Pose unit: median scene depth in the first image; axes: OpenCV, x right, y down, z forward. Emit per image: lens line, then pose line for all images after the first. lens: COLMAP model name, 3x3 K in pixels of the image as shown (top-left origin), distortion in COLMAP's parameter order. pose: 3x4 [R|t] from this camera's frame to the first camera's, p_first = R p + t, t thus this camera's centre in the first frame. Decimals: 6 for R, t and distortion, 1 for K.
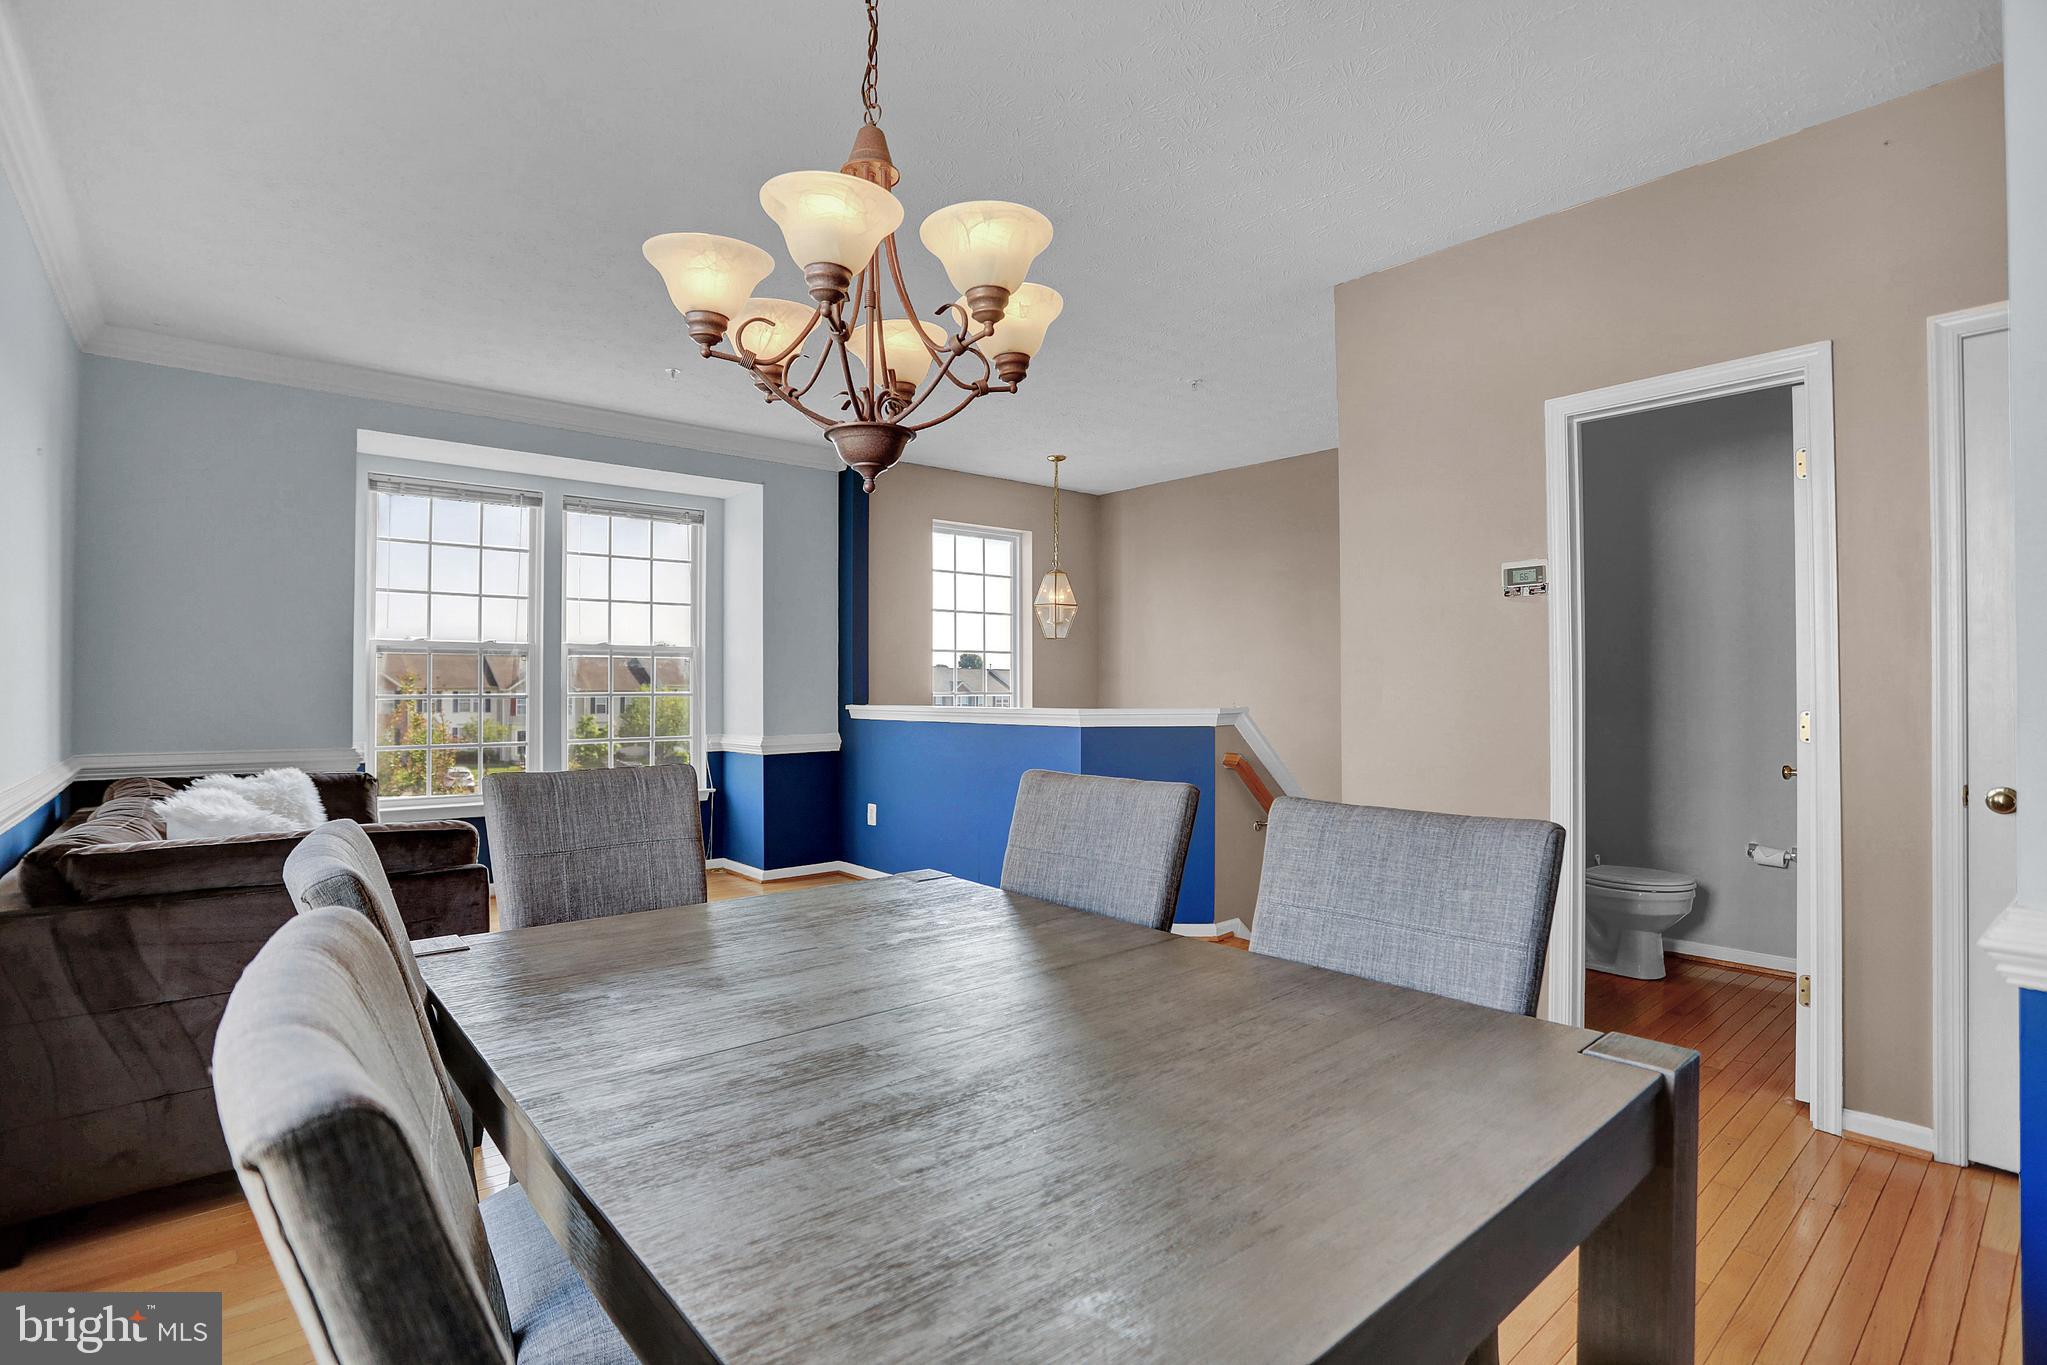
lens RADIAL K [[984.4, 0, 1022.3], [0, 984.4, 675.1], [0, 0, 1]] dist [-0.061895, 0.022545]
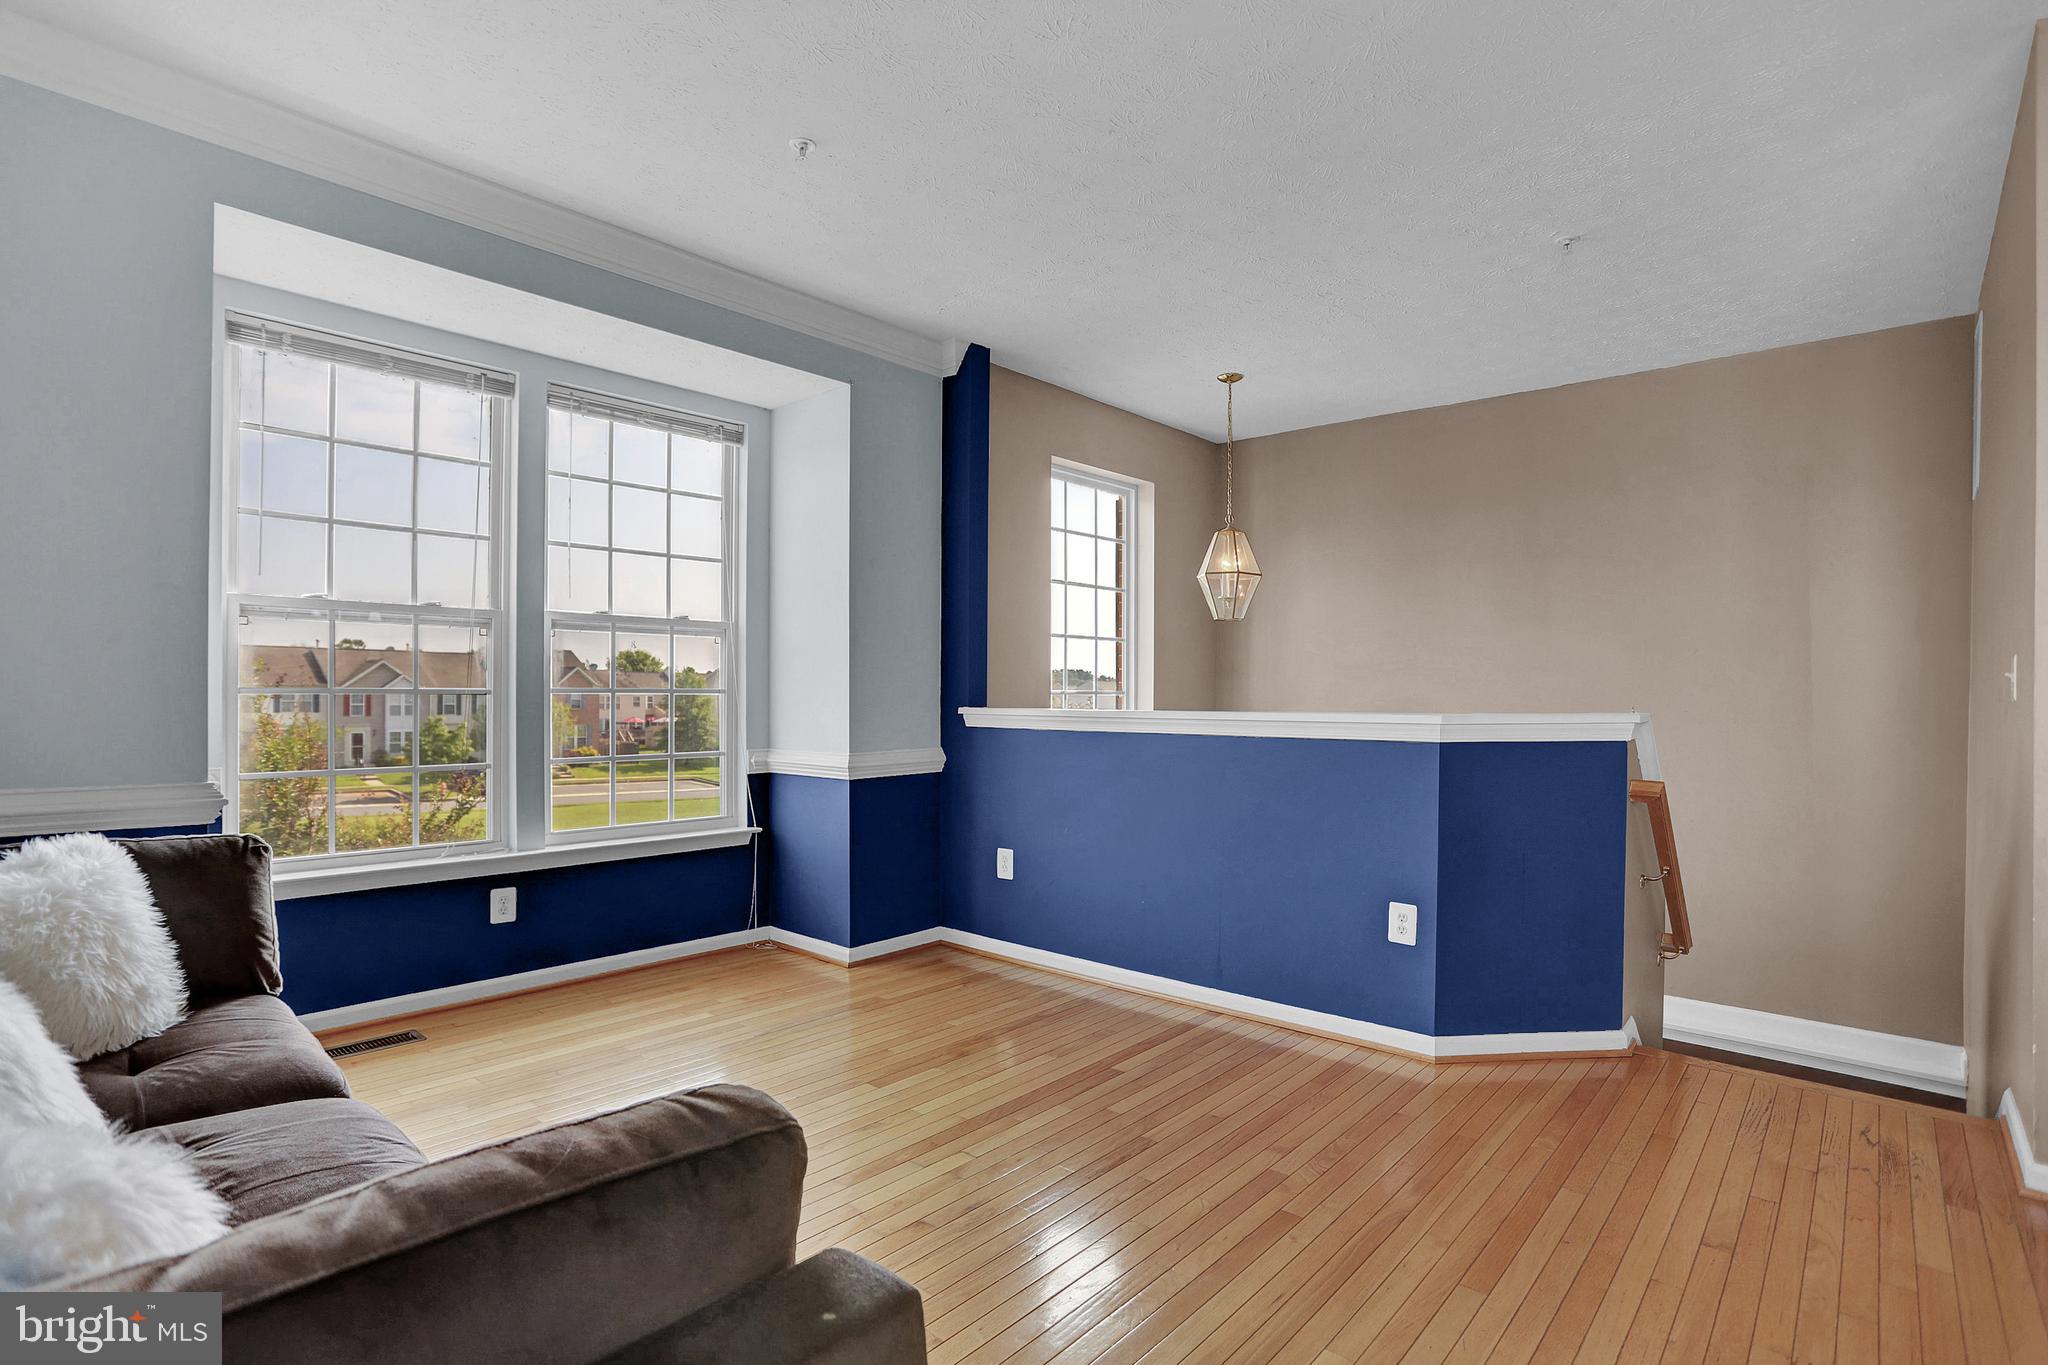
lens RADIAL K [[984.9, 0, 1018.5], [0, 984.9, 695.2], [0, 0, 1]] dist [-0.061895, 0.022545]
pose [[0.990873, 0.006591, 0.134636, -0.233005], [-0.008988, 0.999812, 0.017200, 0.009342], [-0.134497, -0.018253, 0.990746, 0.298488]]
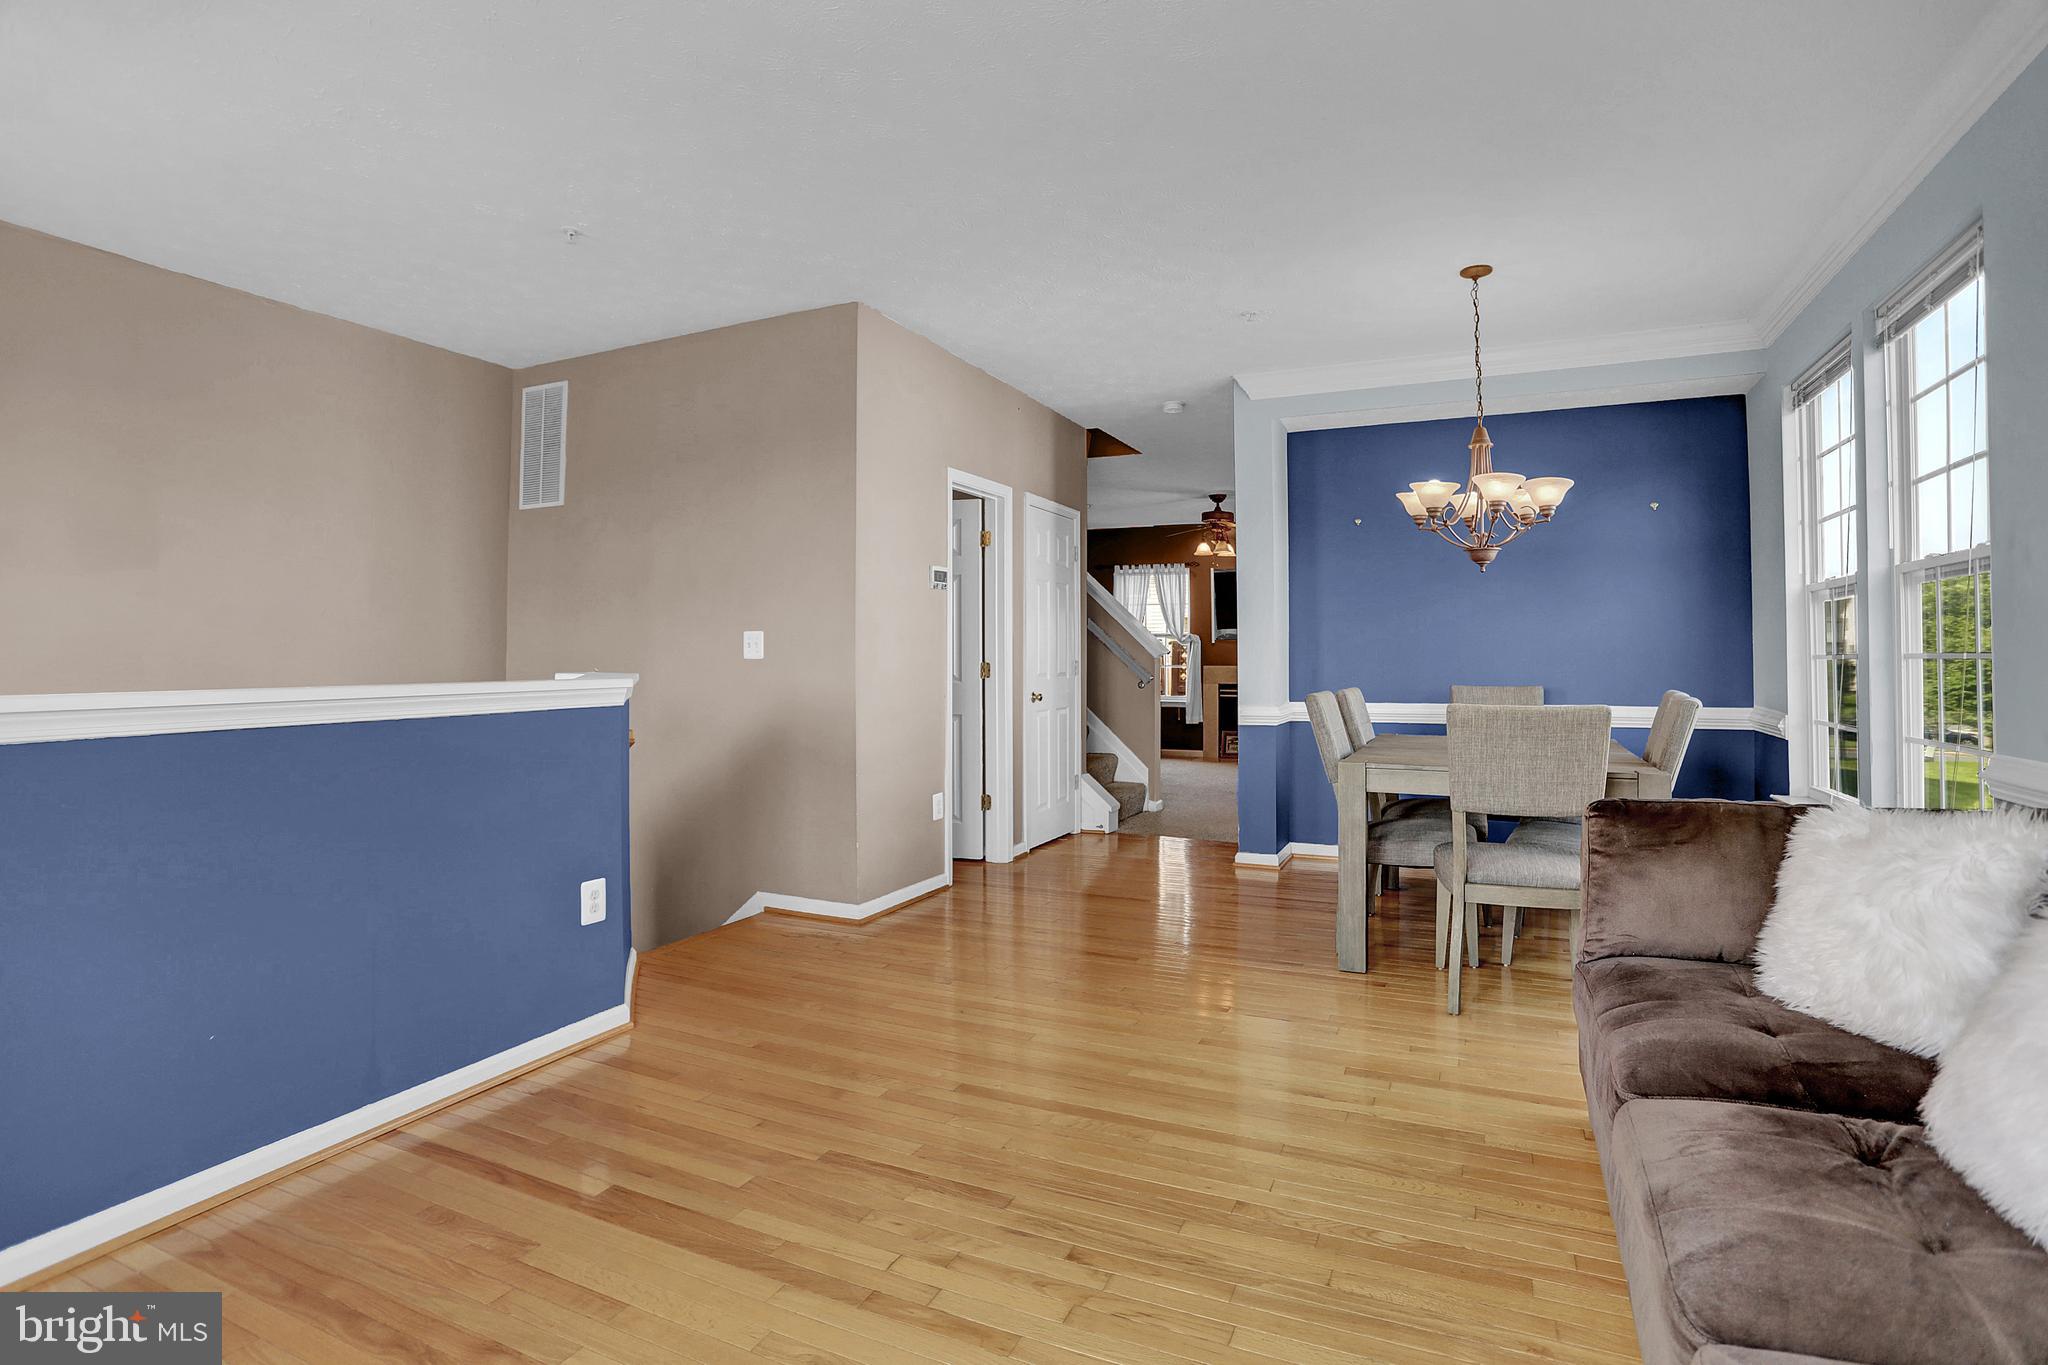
lens RADIAL K [[984.9, 0, 1019.9], [0, 984.9, 643.5], [0, 0, 1]] dist [-0.061895, 0.022545]
pose [[-0.408218, 0.017670, 0.912713, -0.689135], [-0.013406, 0.999589, -0.025347, 0.023825], [-0.912786, -0.022583, -0.407813, 1.151756]]
